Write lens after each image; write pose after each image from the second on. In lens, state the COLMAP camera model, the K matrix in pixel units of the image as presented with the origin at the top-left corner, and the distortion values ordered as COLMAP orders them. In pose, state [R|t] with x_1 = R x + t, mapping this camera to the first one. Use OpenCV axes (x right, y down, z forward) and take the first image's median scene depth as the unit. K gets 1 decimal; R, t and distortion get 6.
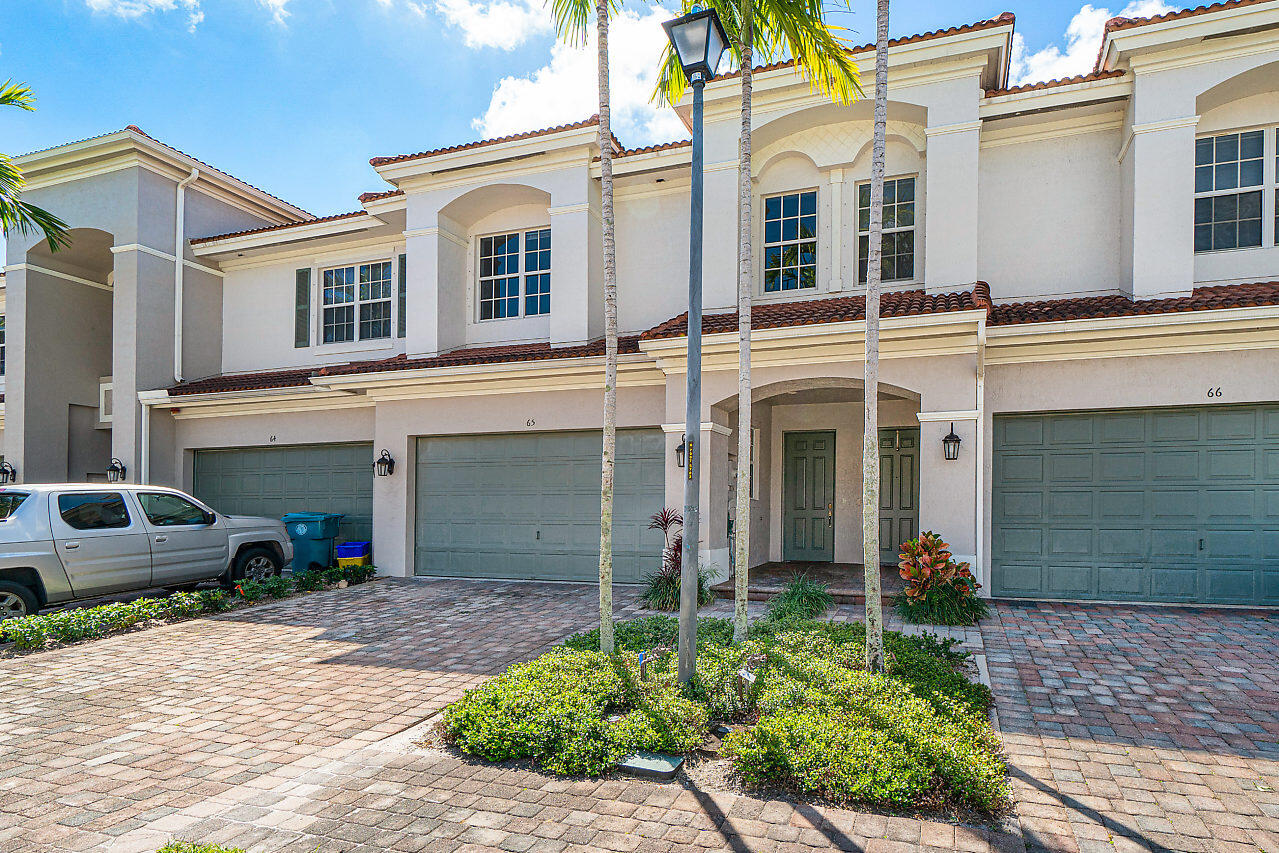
lens RADIAL K [[548.5, 0, 644.7], [0, 548.5, 422.3], [0, 0, 1]] dist [-0.008793, 0.003611]
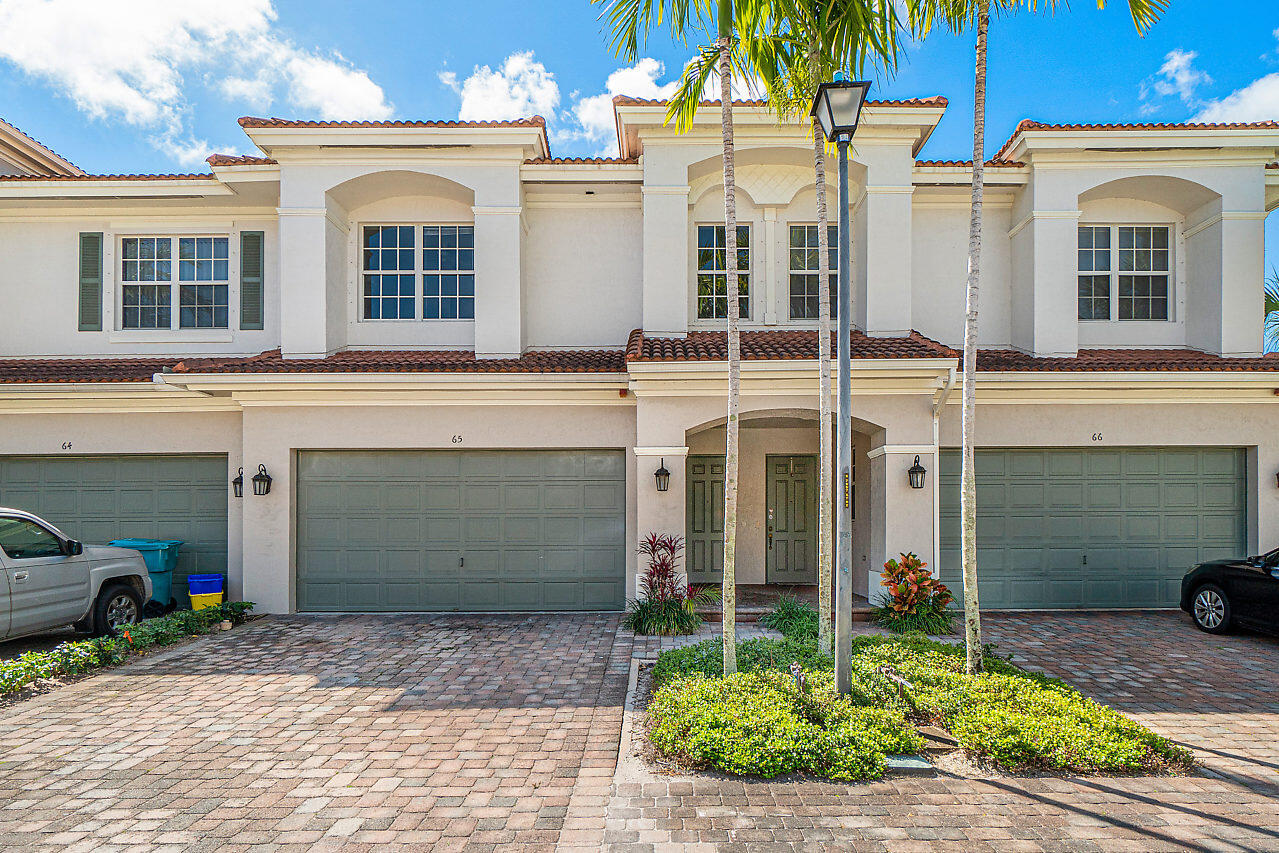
lens RADIAL K [[575.6, 0, 628.8], [0, 575.6, 434.6], [0, 0, 1]] dist [-0.004192, 0.000281]
pose [[0.968693, 0.036598, 0.245549, -0.219906], [-0.034123, 0.999315, -0.014326, -0.003292], [-0.245905, 0.005498, 0.969278, -0.001232]]
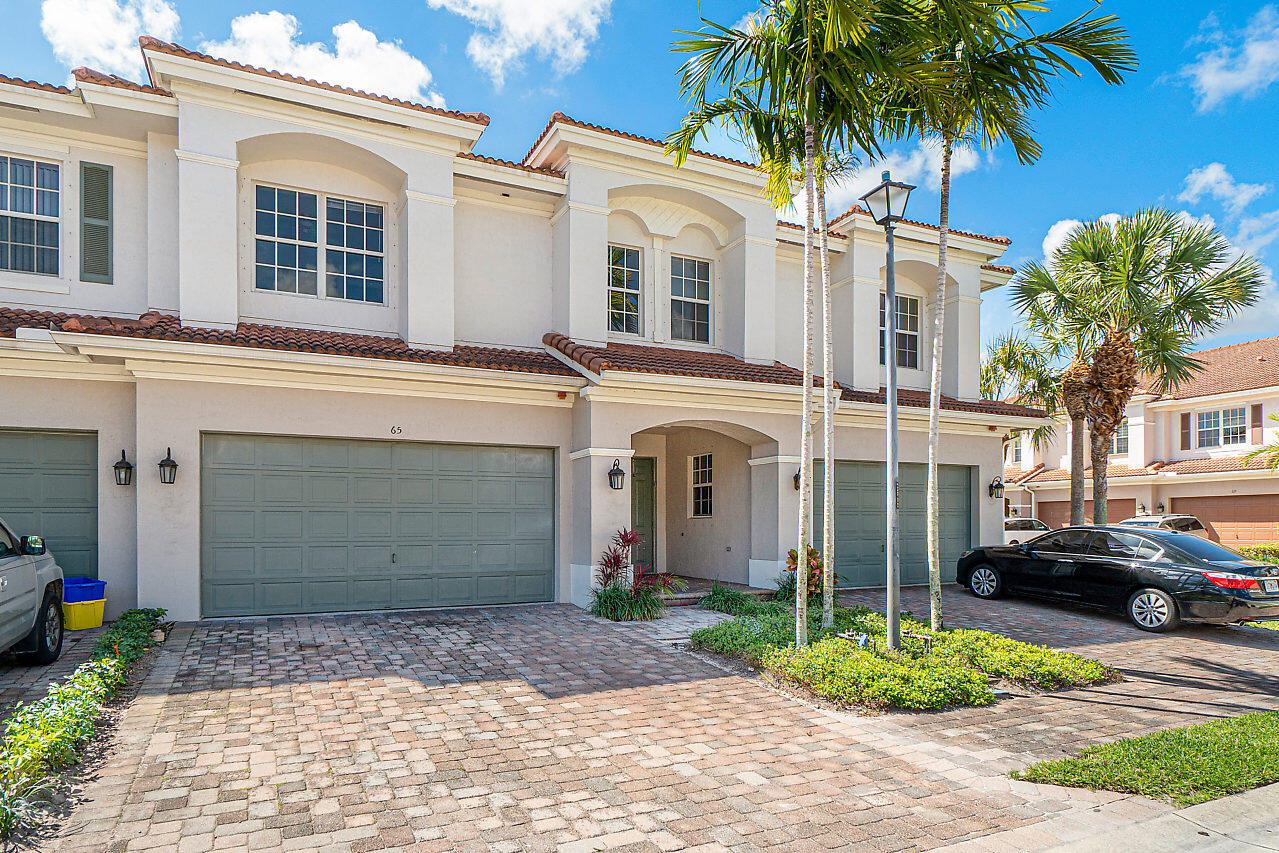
lens RADIAL K [[548.5, 0, 634.7], [0, 548.5, 429.6], [0, 0, 1]] dist [-0.008793, 0.003611]
pose [[0.834510, 0.091818, 0.543289, -0.492743], [-0.082407, 0.995726, -0.041701, 0.007602], [-0.544795, -0.009971, 0.838510, 0.074251]]
